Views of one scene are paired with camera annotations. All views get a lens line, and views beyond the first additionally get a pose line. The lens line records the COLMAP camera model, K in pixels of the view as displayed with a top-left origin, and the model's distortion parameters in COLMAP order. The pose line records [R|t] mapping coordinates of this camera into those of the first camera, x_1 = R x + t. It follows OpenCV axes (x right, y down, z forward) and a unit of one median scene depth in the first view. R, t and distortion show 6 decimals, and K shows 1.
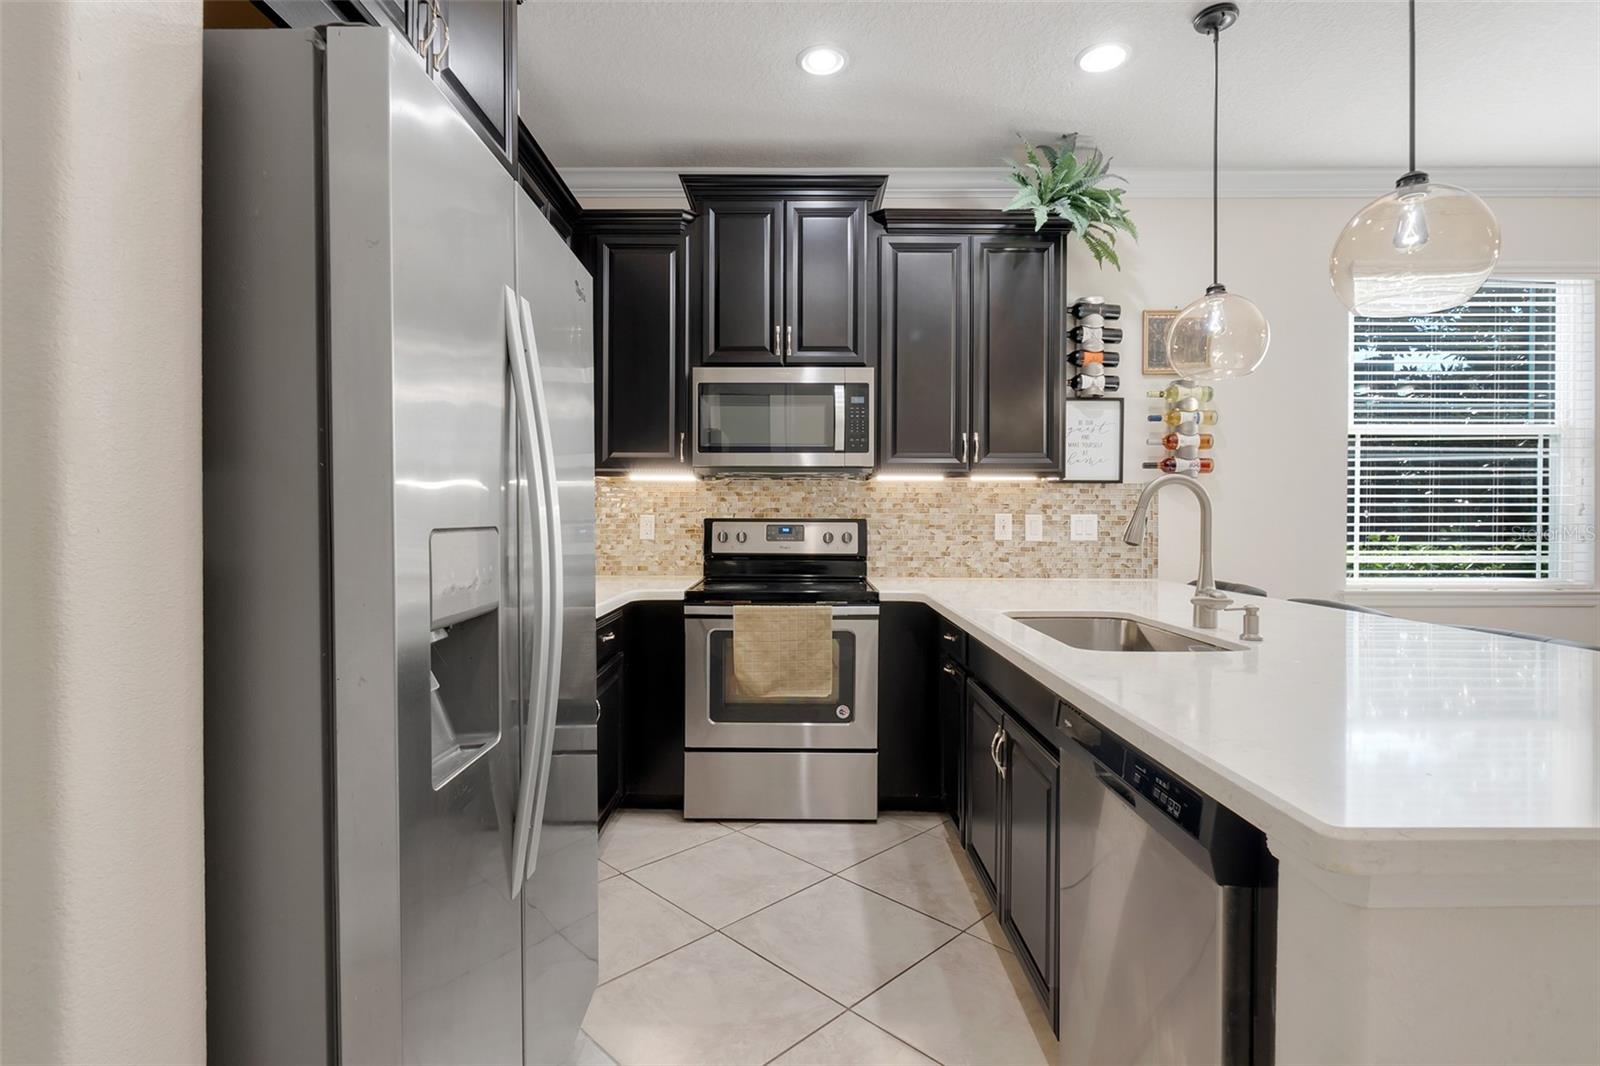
lens RADIAL K [[777.2, 0, 801.5], [0, 777.2, 527.2], [0, 0, 1]] dist [-0.002200, -0.000284]
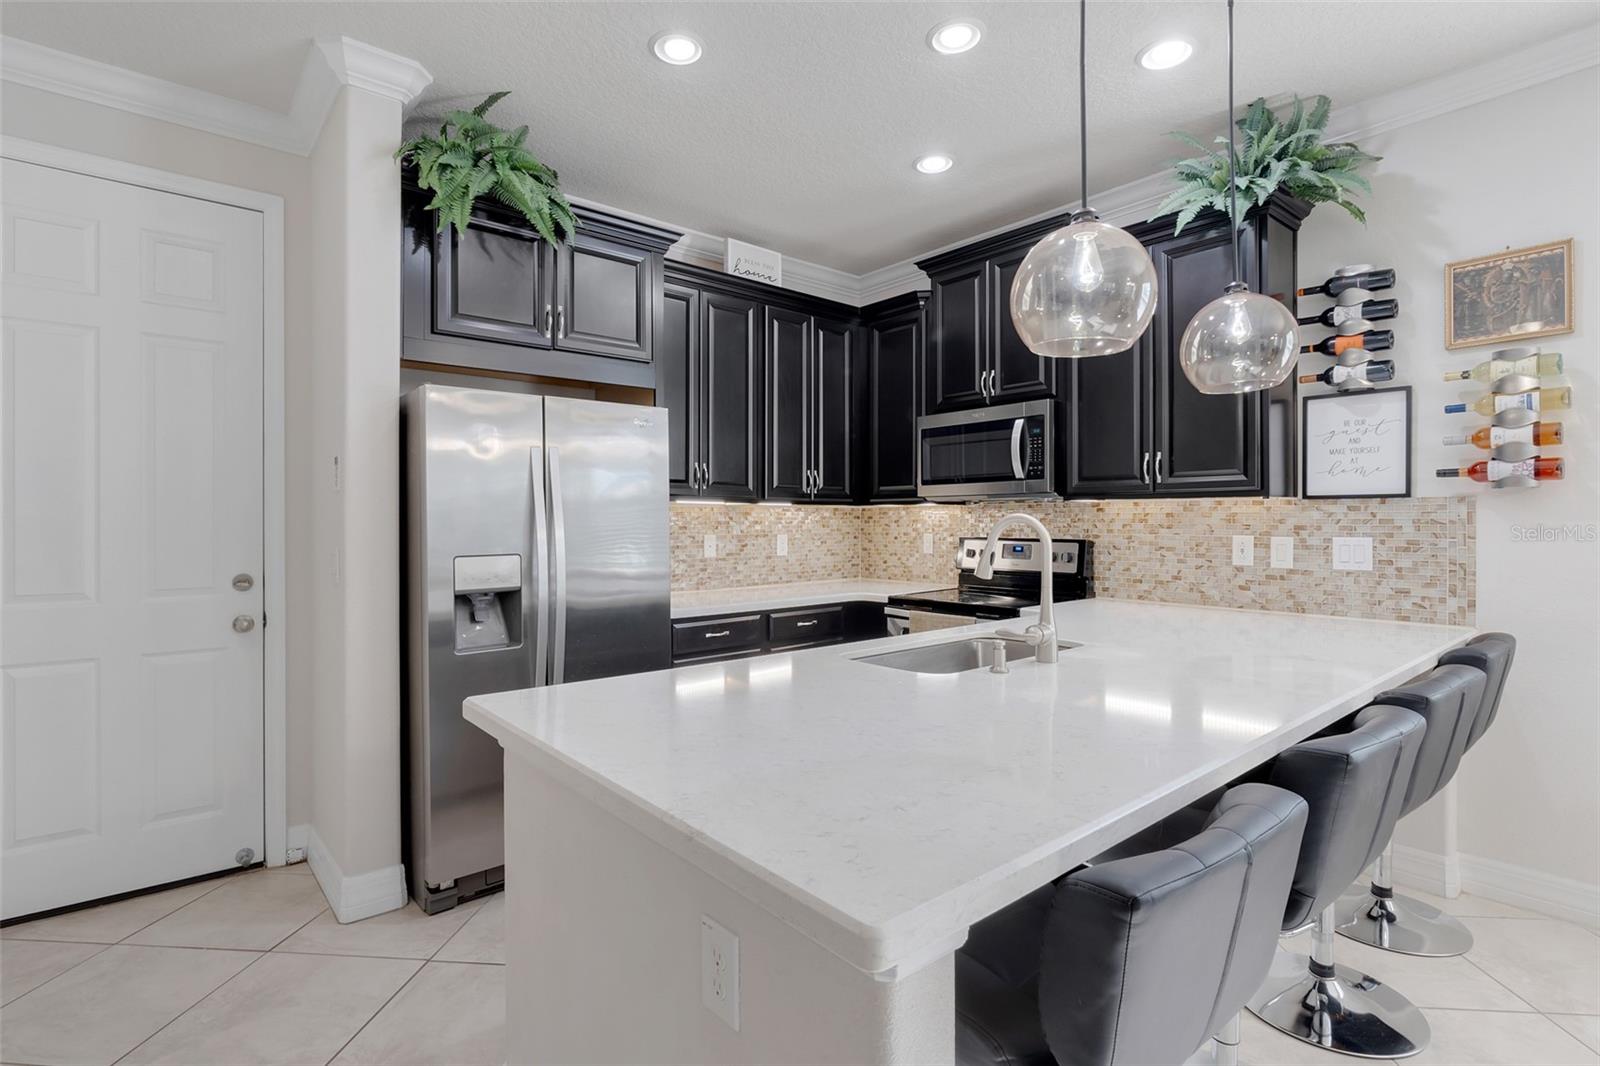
lens RADIAL K [[771.9, 0, 797.6], [0, 771.9, 518.9], [0, 0, 1]] dist [-0.010297, -0.000667]
pose [[0.643631, -0.005855, -0.765314, 0.603307], [0.002475, 0.999981, -0.005569, -0.032615], [0.765332, 0.001690, 0.643633, 0.052956]]
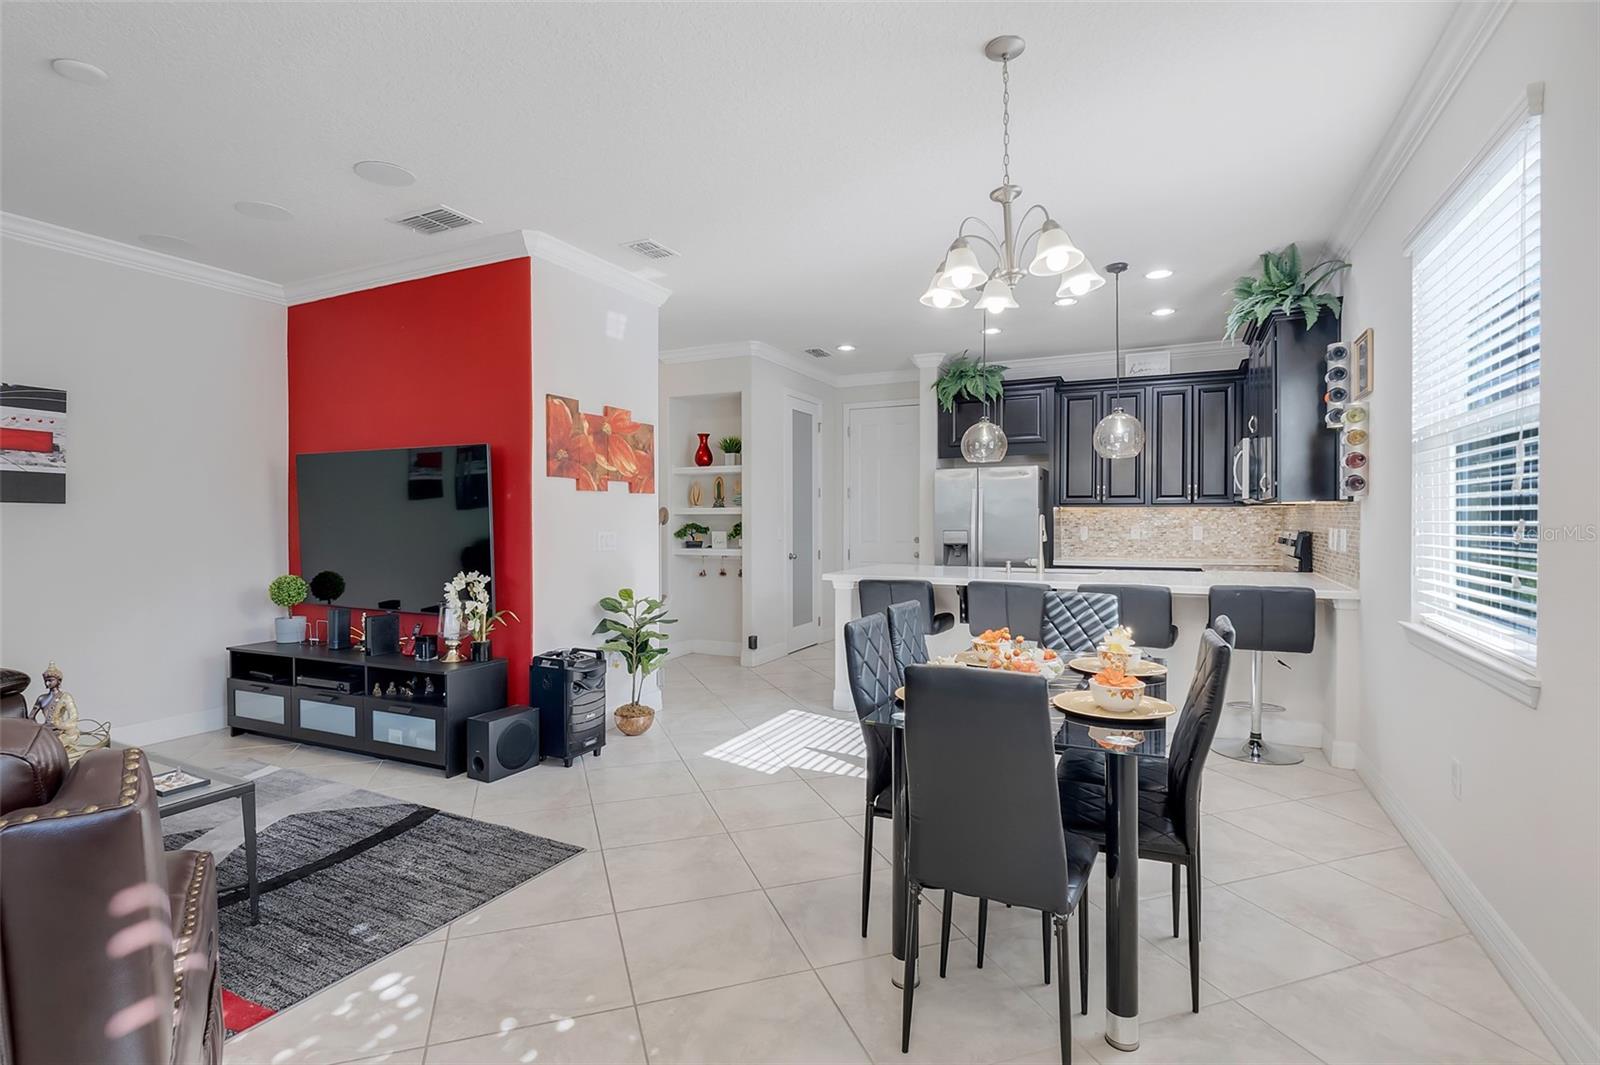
lens RADIAL K [[769.4, 0, 797.9], [0, 769.4, 529.2], [0, 0, 1]] dist [-0.002636, -0.006342]
pose [[-0.442646, 0.008967, -0.896652, 1.739912], [0.000613, 0.999953, 0.009698, -0.026628], [0.896696, 0.003744, -0.442630, 0.776027]]
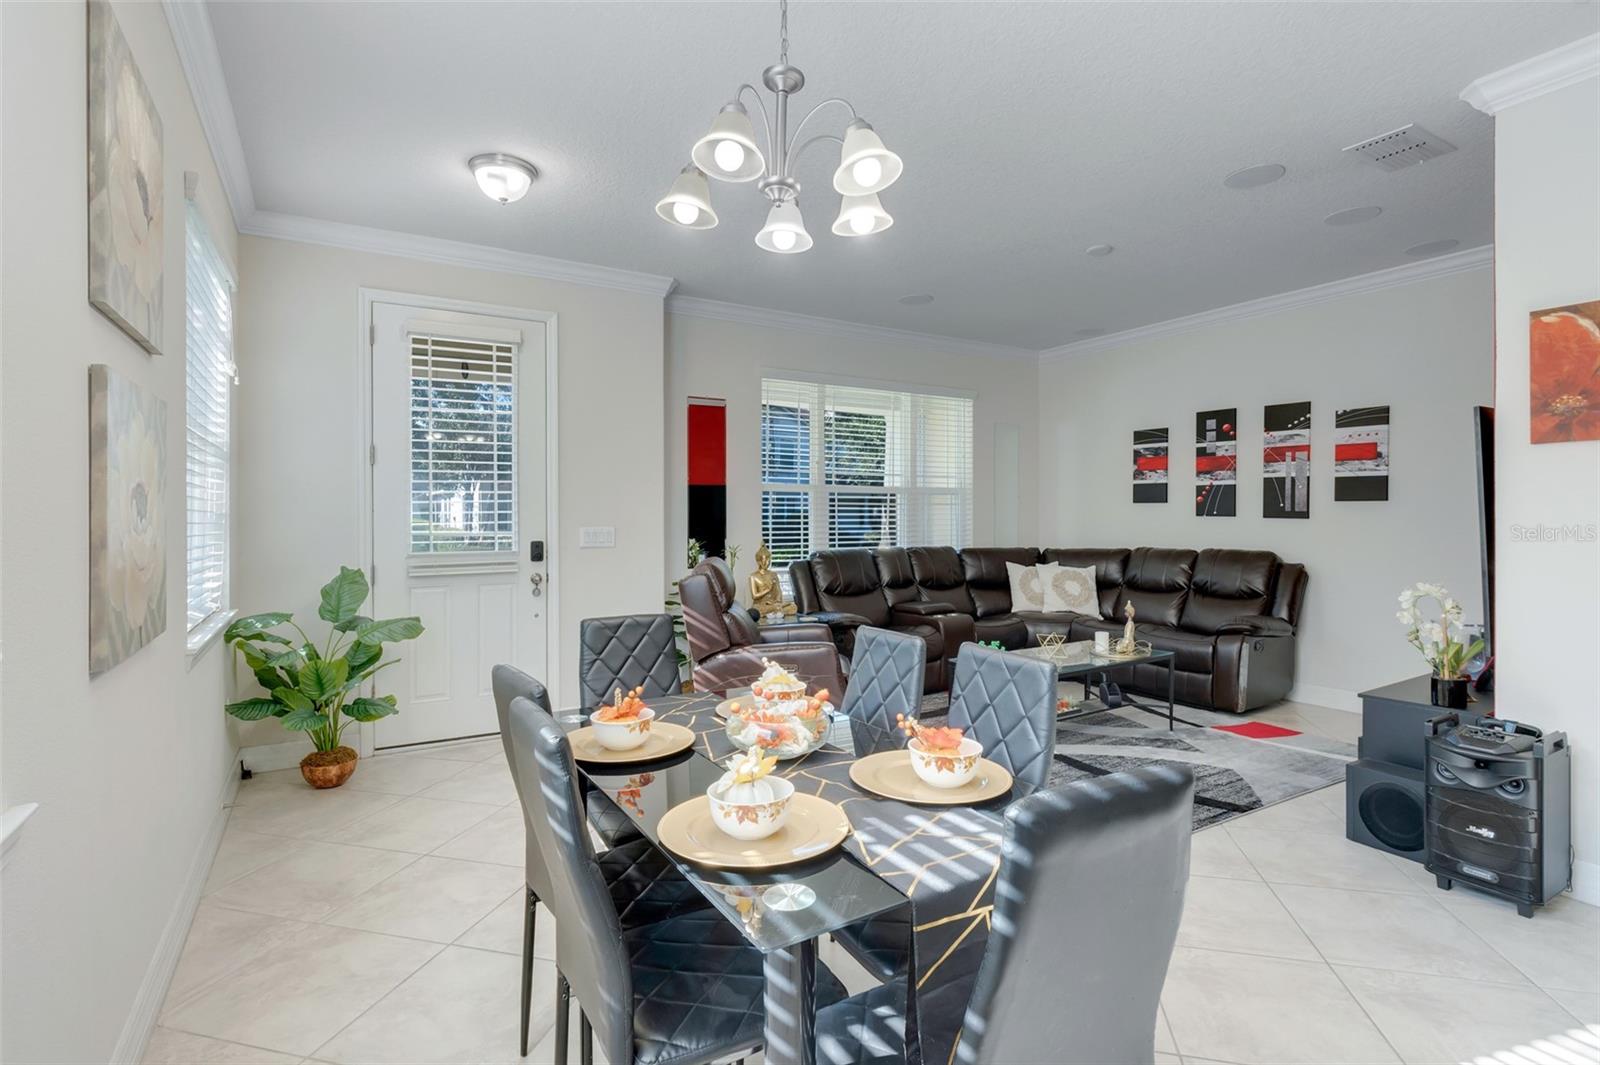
lens RADIAL K [[771.9, 0, 797.6], [0, 771.9, 518.4], [0, 0, 1]] dist [-0.010297, -0.000667]
pose [[-0.514018, 0.000970, 0.857779, 0.624065], [0.003781, 0.999992, 0.001135, -0.028229], [-0.857771, 0.003827, -0.514017, 0.887436]]
